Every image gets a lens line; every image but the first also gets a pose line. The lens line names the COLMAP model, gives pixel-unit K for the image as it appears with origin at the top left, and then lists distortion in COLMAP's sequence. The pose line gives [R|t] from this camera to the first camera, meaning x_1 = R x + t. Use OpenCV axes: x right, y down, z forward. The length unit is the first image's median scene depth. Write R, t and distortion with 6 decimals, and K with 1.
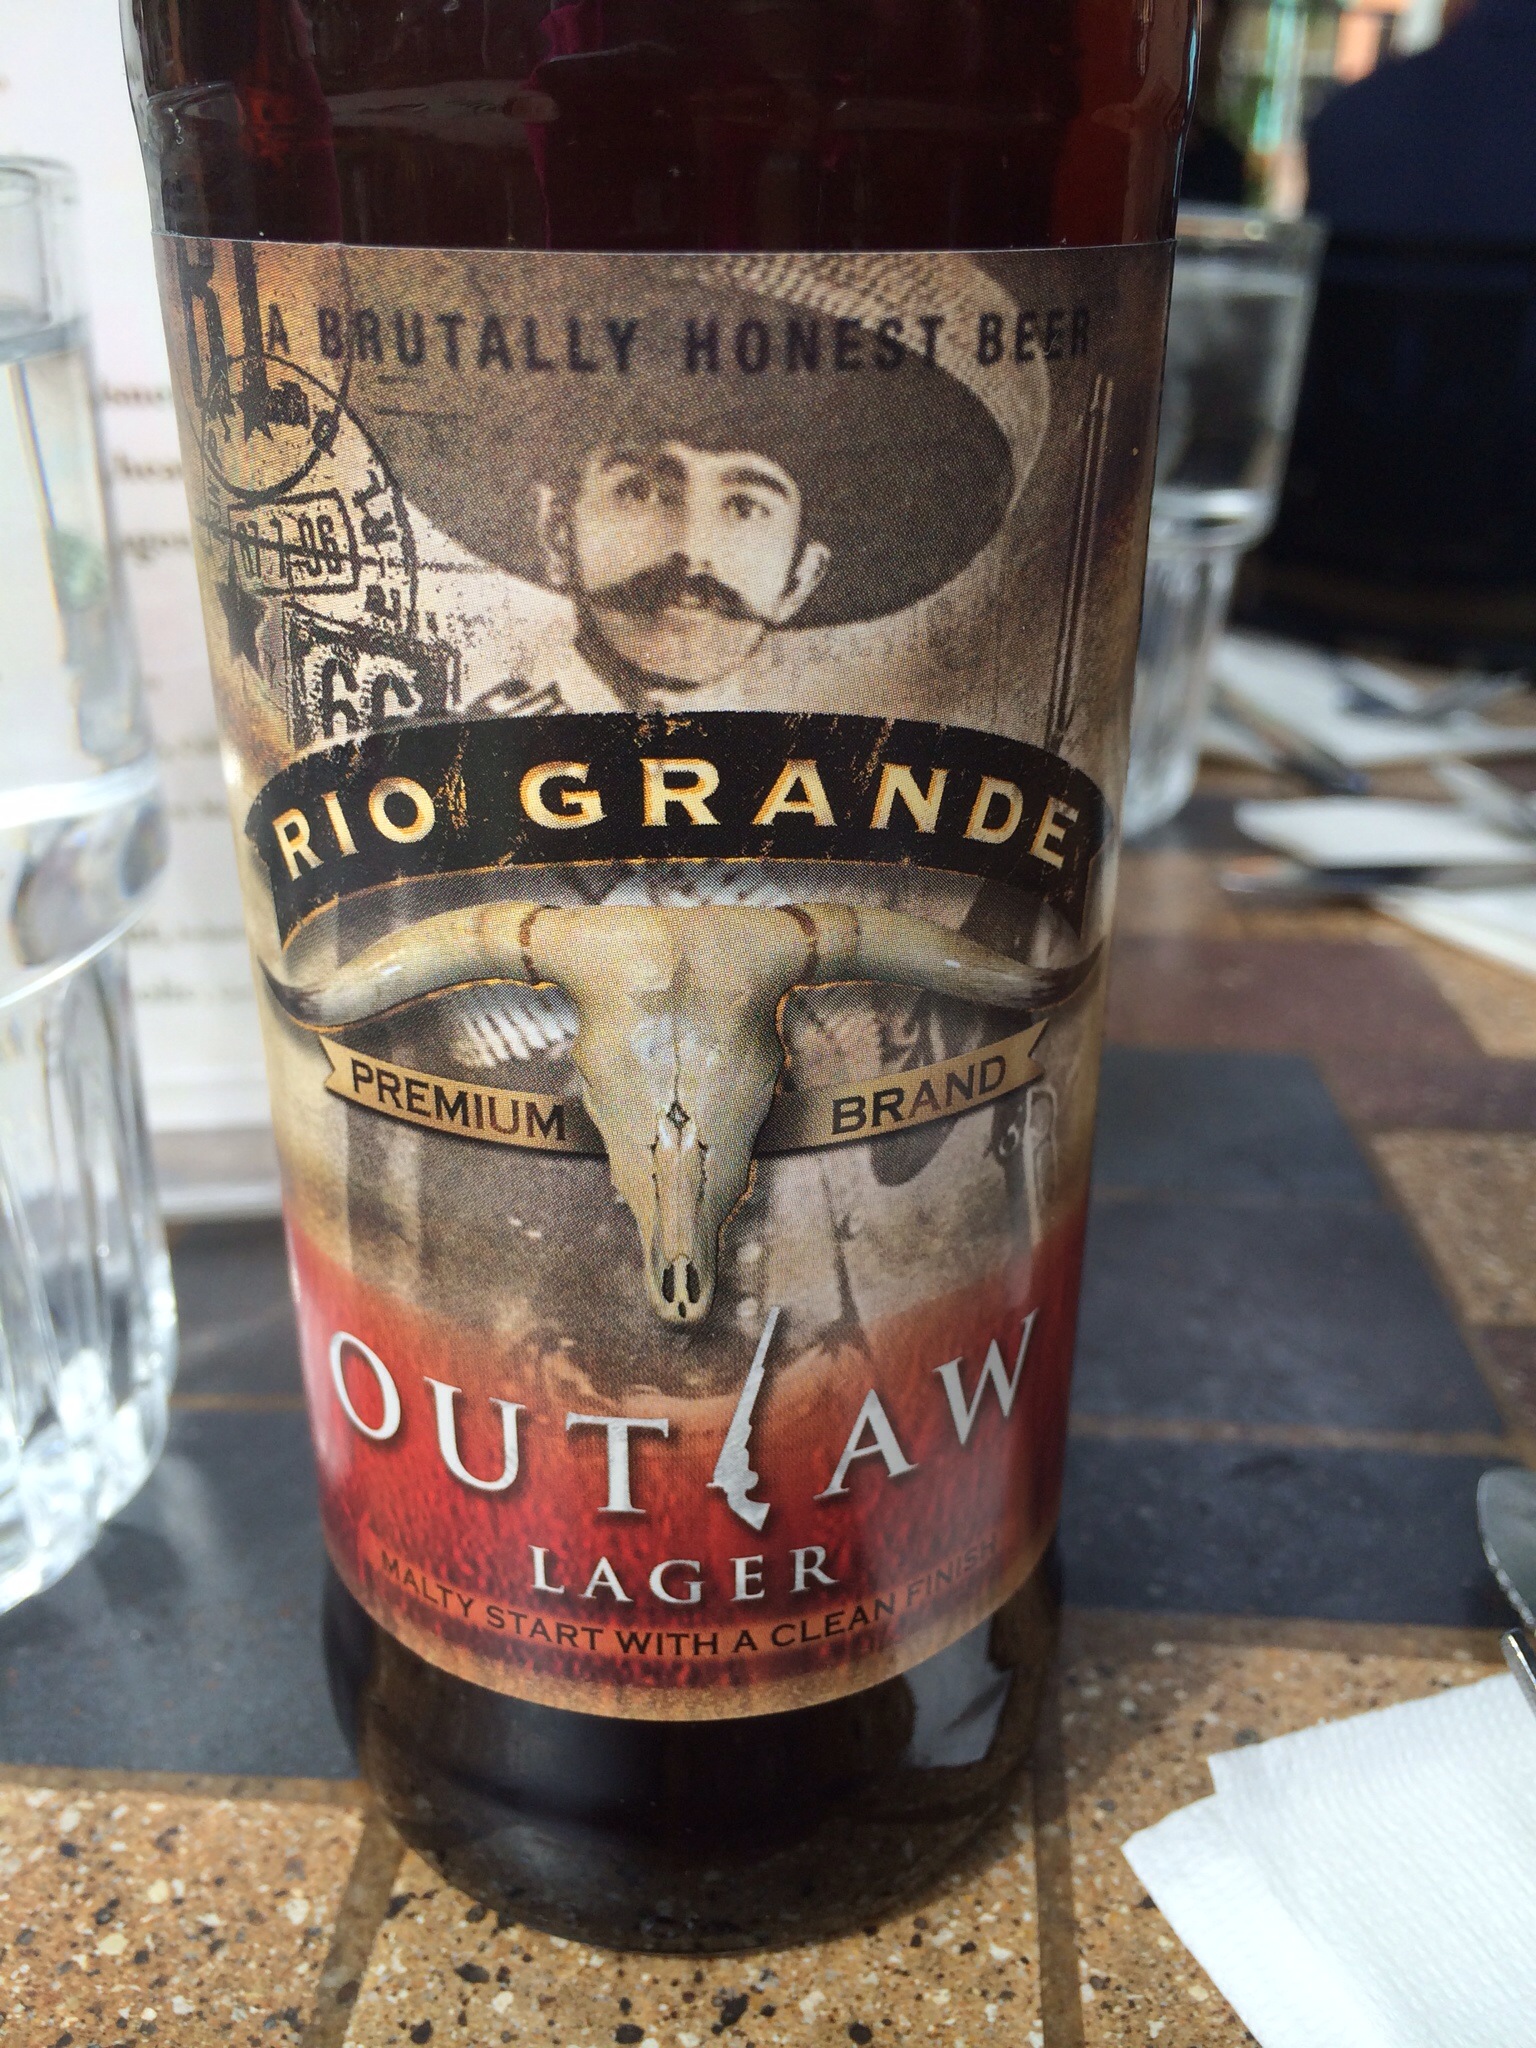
lens RADIAL K [[1816.2, 0, 777.7], [0, 1816.2, 1017.7], [0, 0, 1]] dist [0.077382, -0.082423]
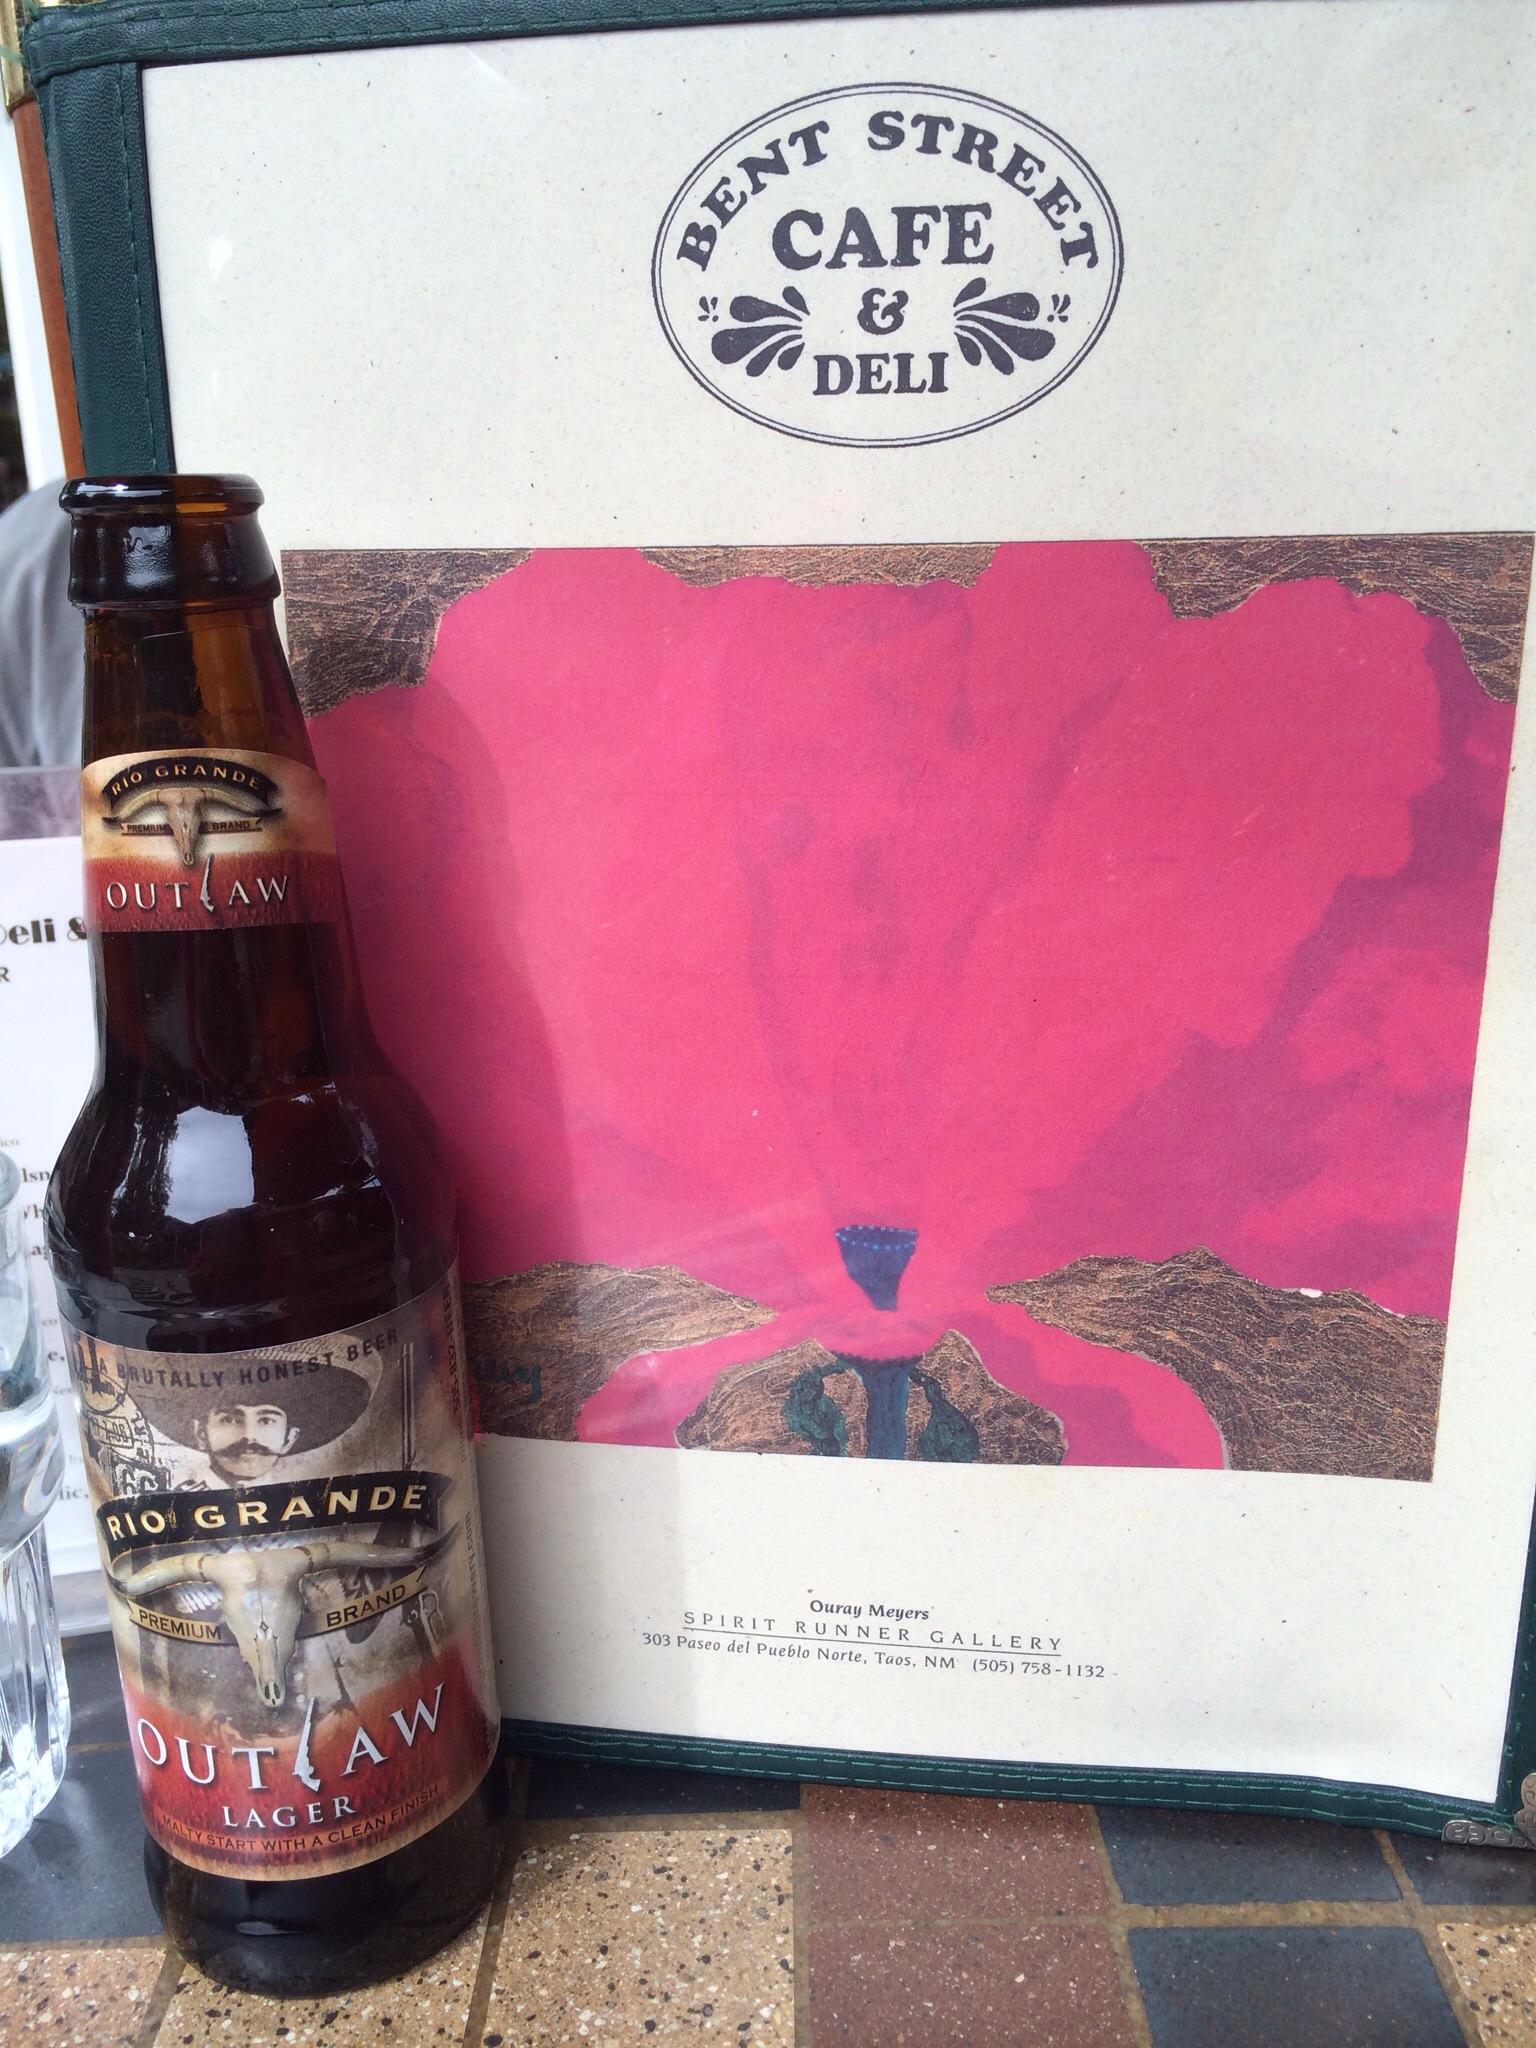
lens RADIAL K [[1816.2, 0, 763.3], [0, 1816.2, 1026.0], [0, 0, 1]] dist [0.077382, -0.082423]
pose [[0.997060, -0.059698, 0.048041, 0.546763], [0.065306, 0.989983, -0.125172, -0.395889], [-0.040087, 0.127941, 0.990971, -1.640633]]
